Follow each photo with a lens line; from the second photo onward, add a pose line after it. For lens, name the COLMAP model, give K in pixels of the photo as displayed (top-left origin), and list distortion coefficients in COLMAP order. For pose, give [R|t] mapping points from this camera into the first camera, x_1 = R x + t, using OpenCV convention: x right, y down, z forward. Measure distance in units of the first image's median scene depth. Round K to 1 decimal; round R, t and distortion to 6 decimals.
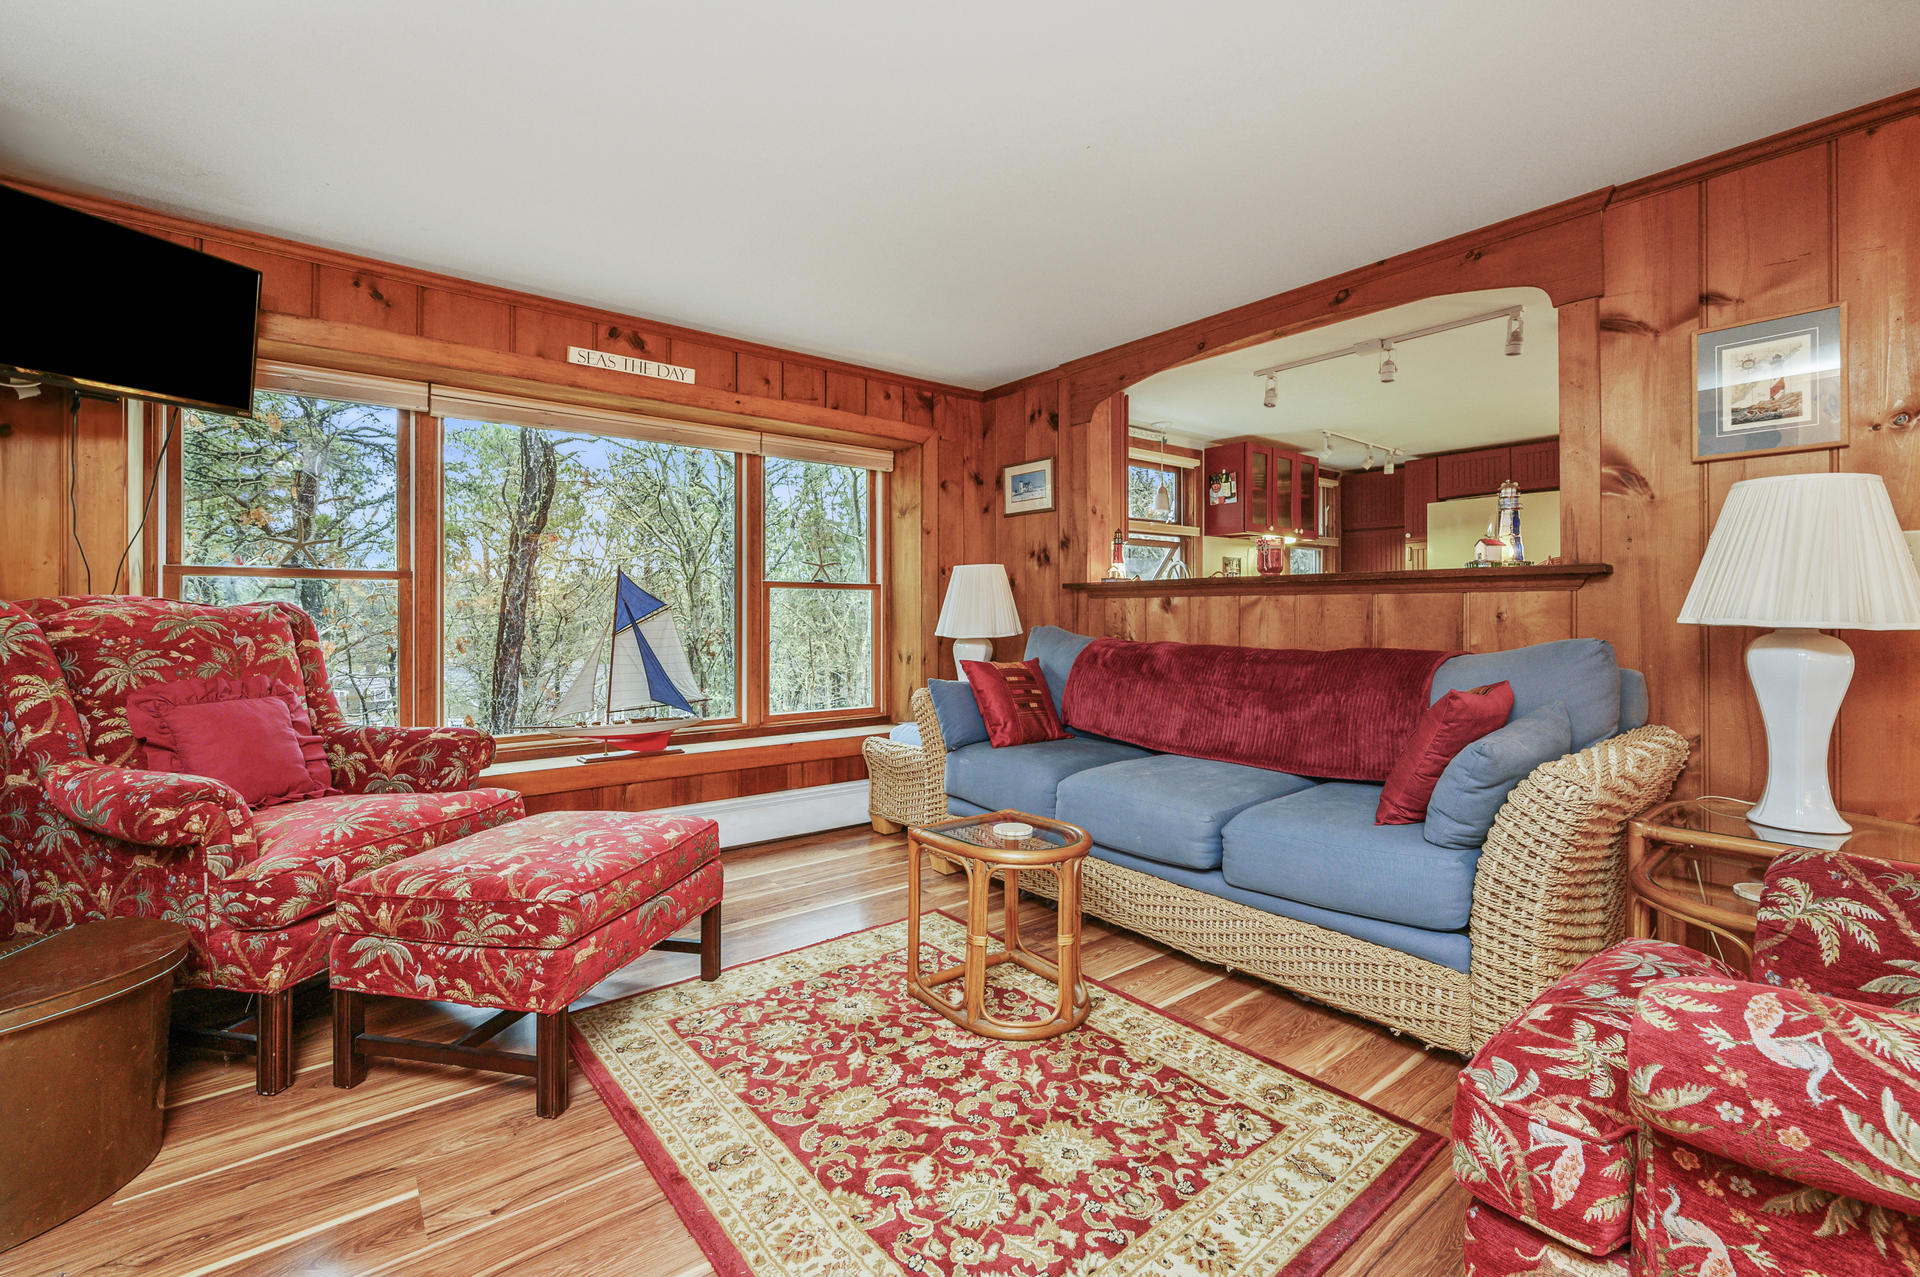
lens RADIAL K [[834.6, 0, 928.8], [0, 834.6, 608.6], [0, 0, 1]] dist [-0.001284, -0.000084]
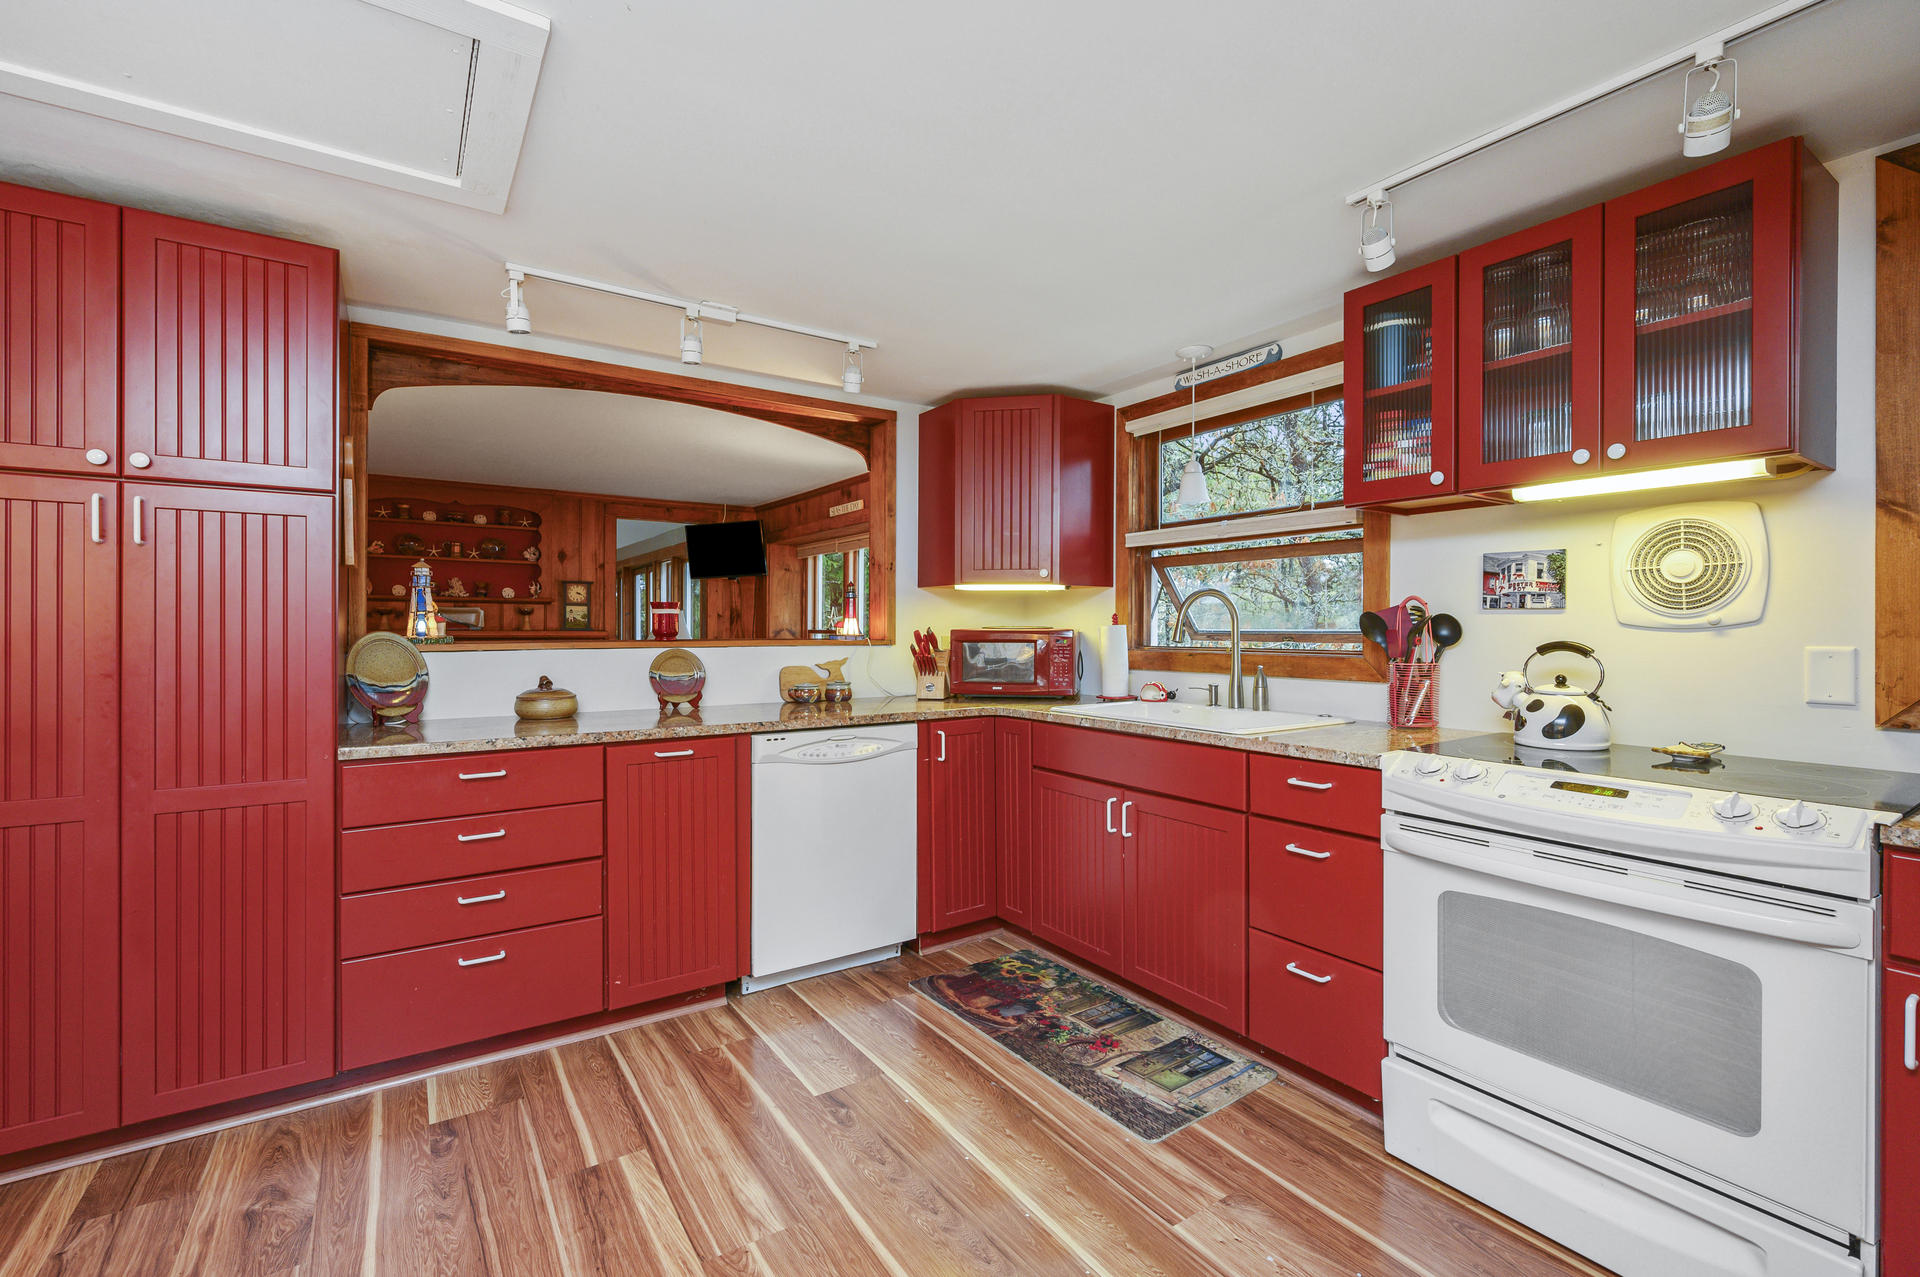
lens RADIAL K [[834.6, 0, 953.6], [0, 834.6, 630.6], [0, 0, 1]] dist [-0.001284, -0.000084]
pose [[-0.076680, 0.006476, -0.997035, 2.083167], [0.002412, 0.999977, 0.006310, -0.083708], [0.997053, -0.001921, -0.076694, 2.129748]]
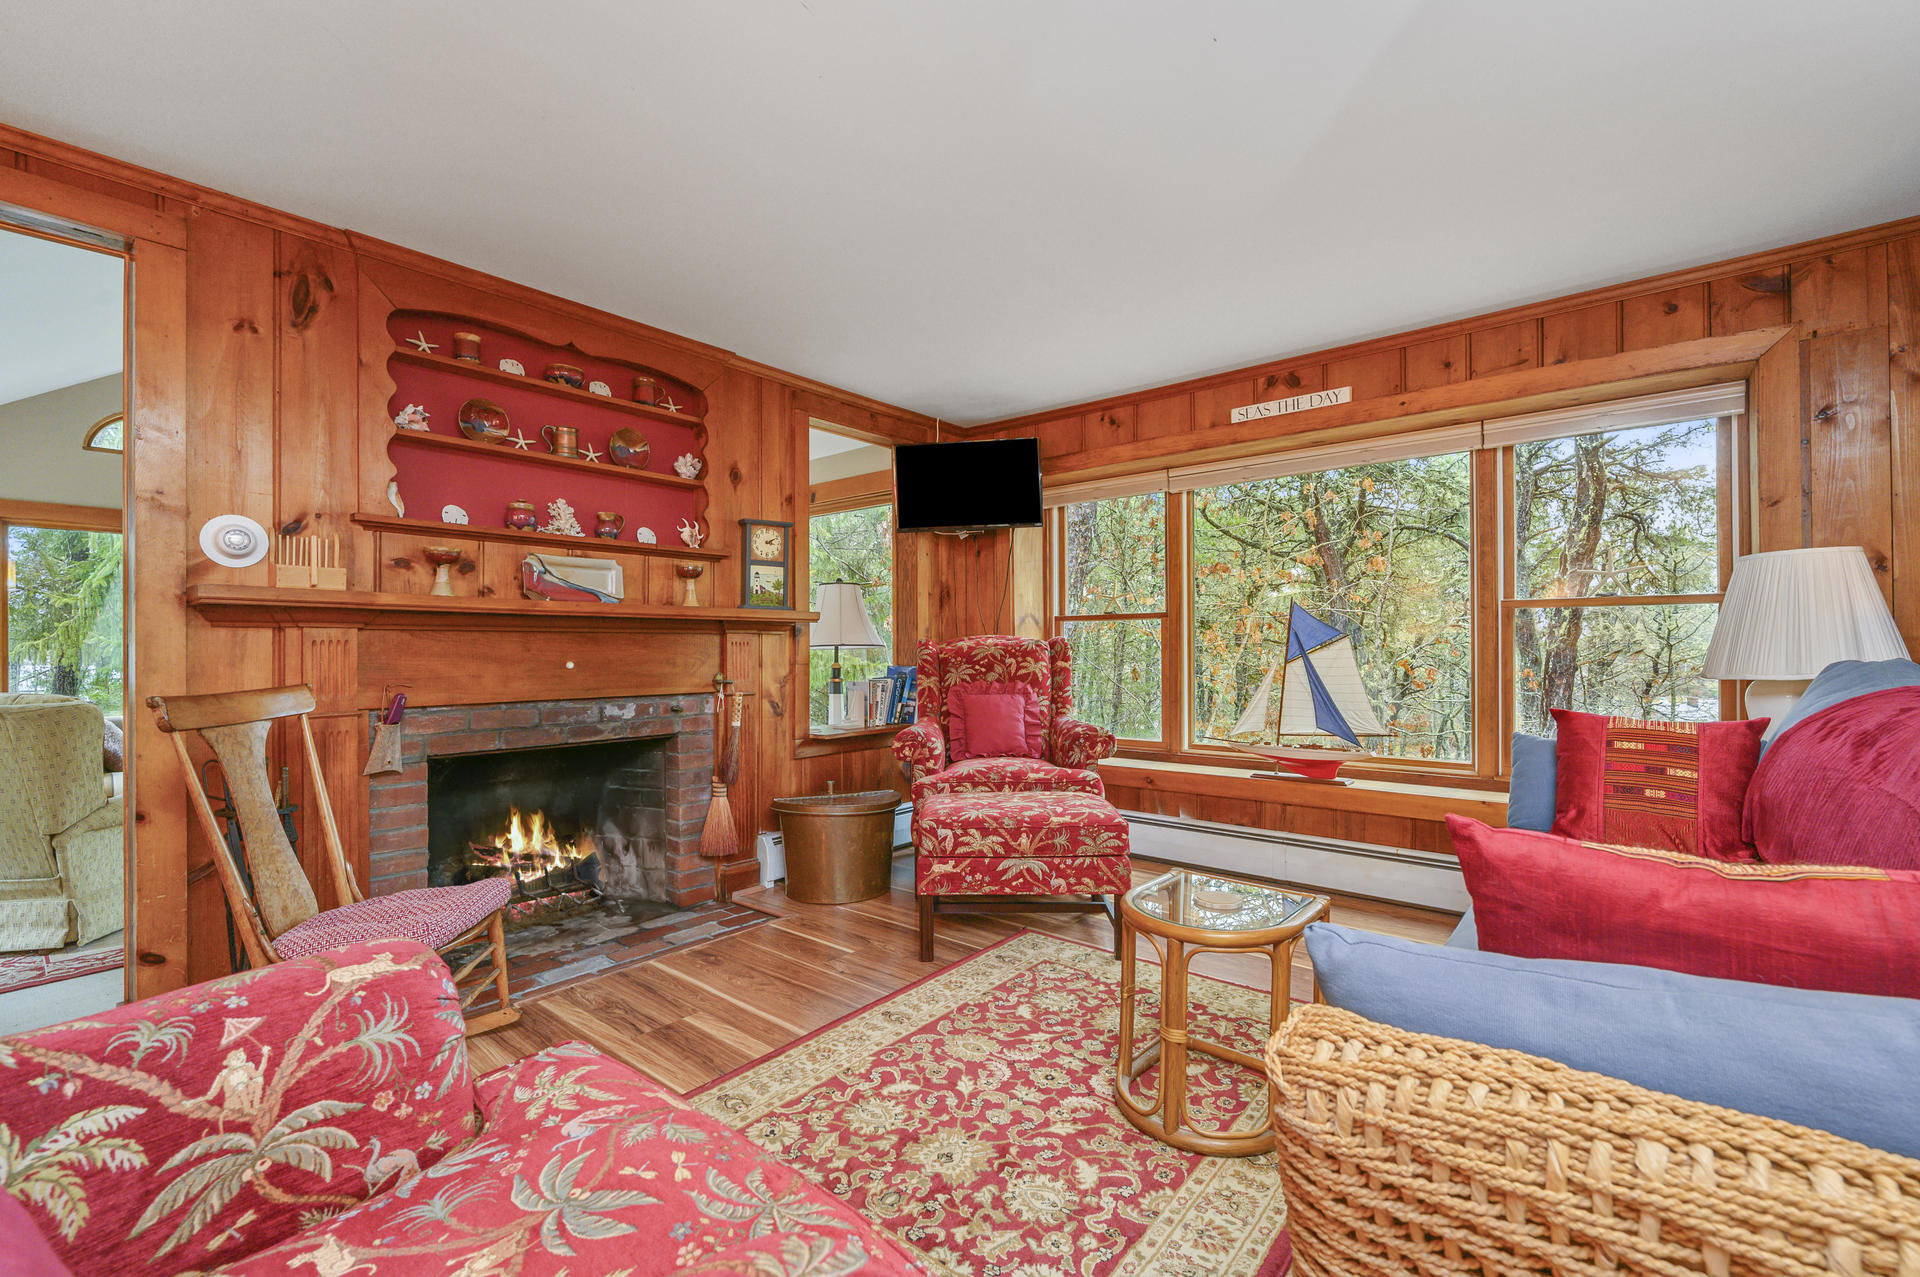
lens RADIAL K [[834.6, 0, 987.0], [0, 834.6, 646.8], [0, 0, 1]] dist [-0.001284, -0.000084]
pose [[0.214922, -0.000833, -0.976631, 0.931076], [0.013626, 0.999905, 0.002146, 0.005620], [0.976536, -0.013769, 0.214913, 0.642364]]
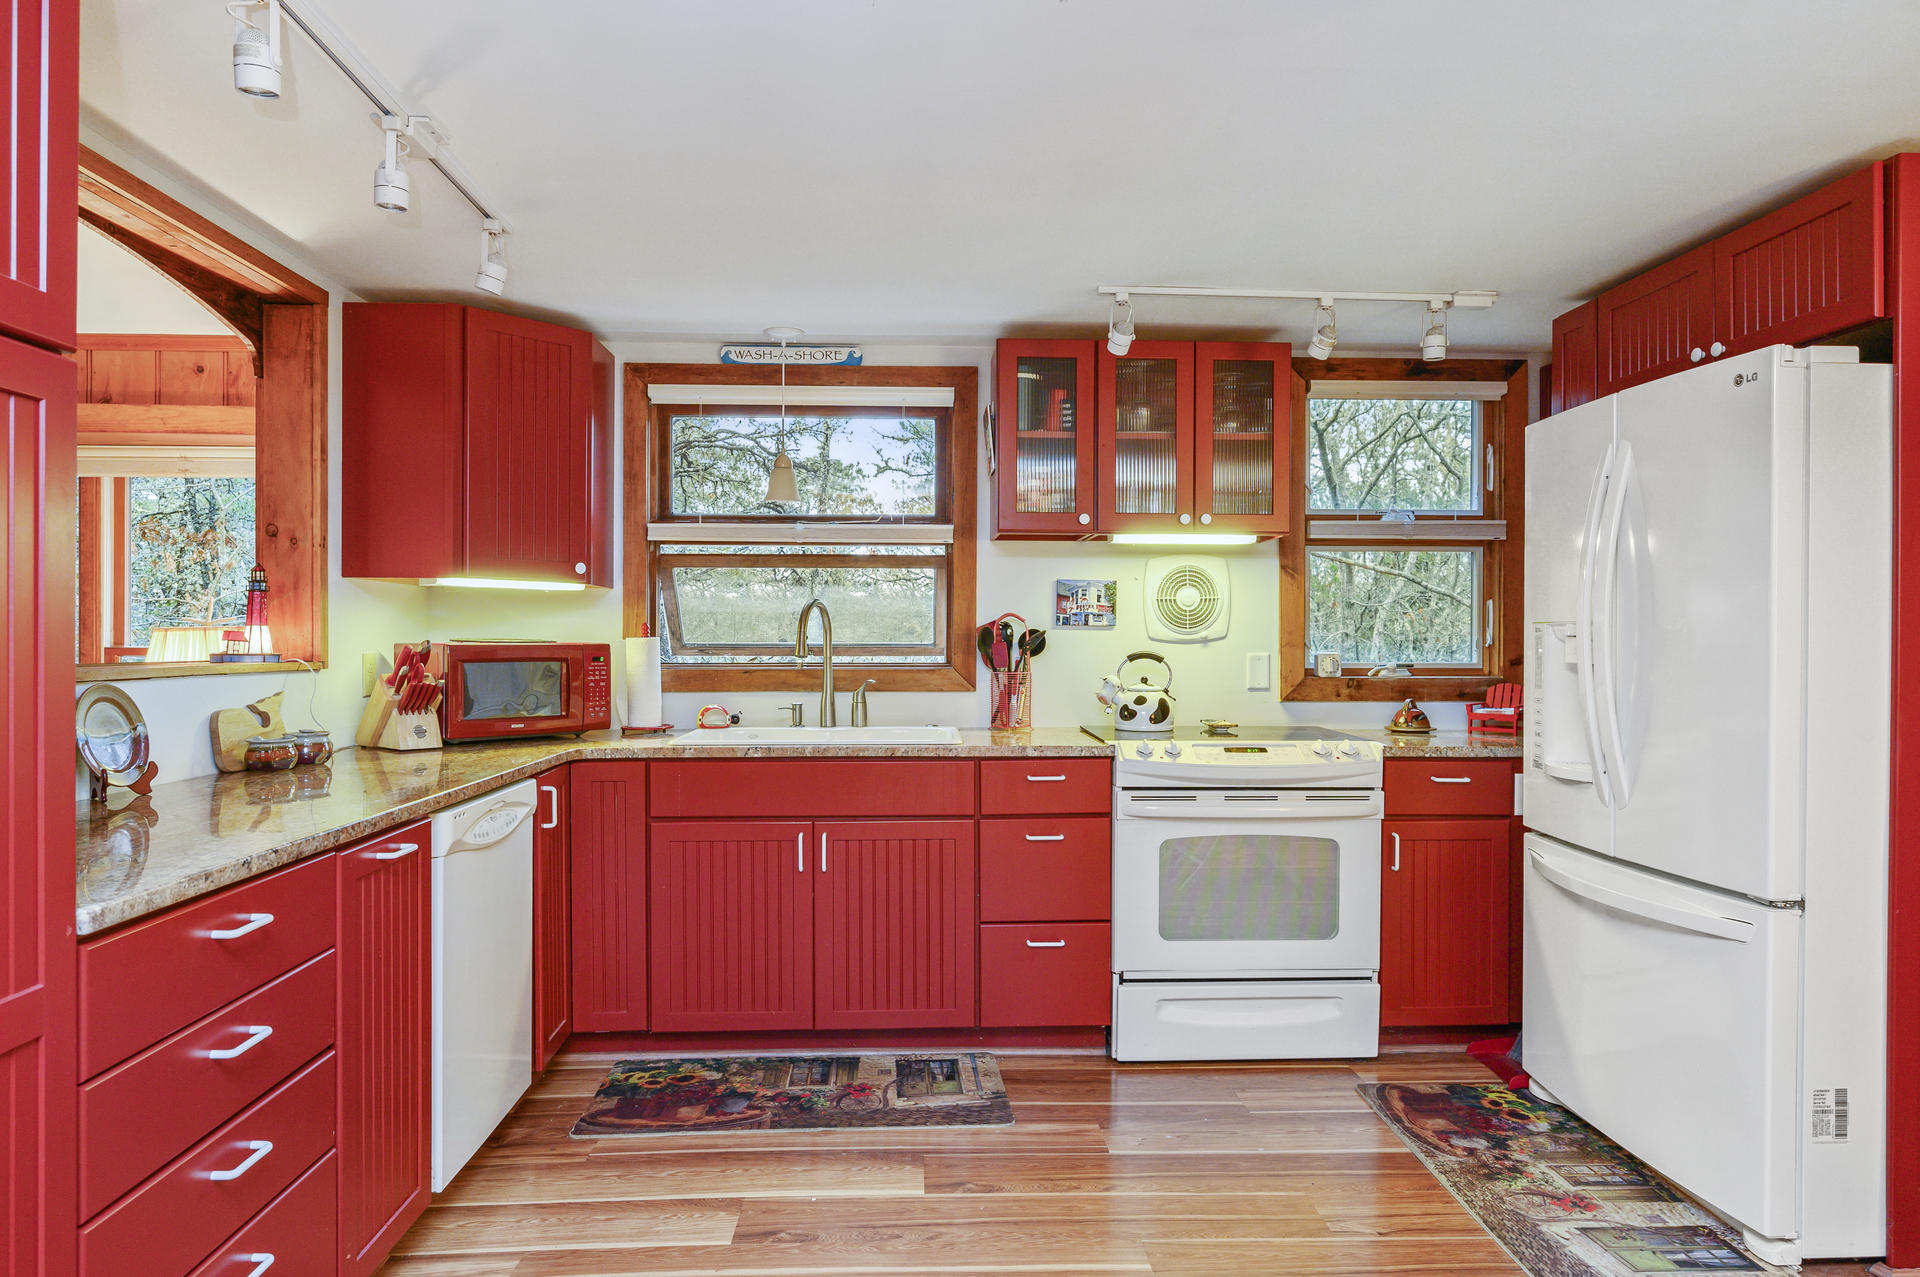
lens RADIAL K [[1202.6, 0, 952.6], [0, 1202.6, 648.7], [0, 0, 1]] dist [0.006639, -0.006721]
pose [[0.805767, 0.009916, -0.592149, 1.934865], [-0.002156, 0.999902, 0.013810, -0.092603], [0.592228, -0.009851, 0.805710, 1.128881]]
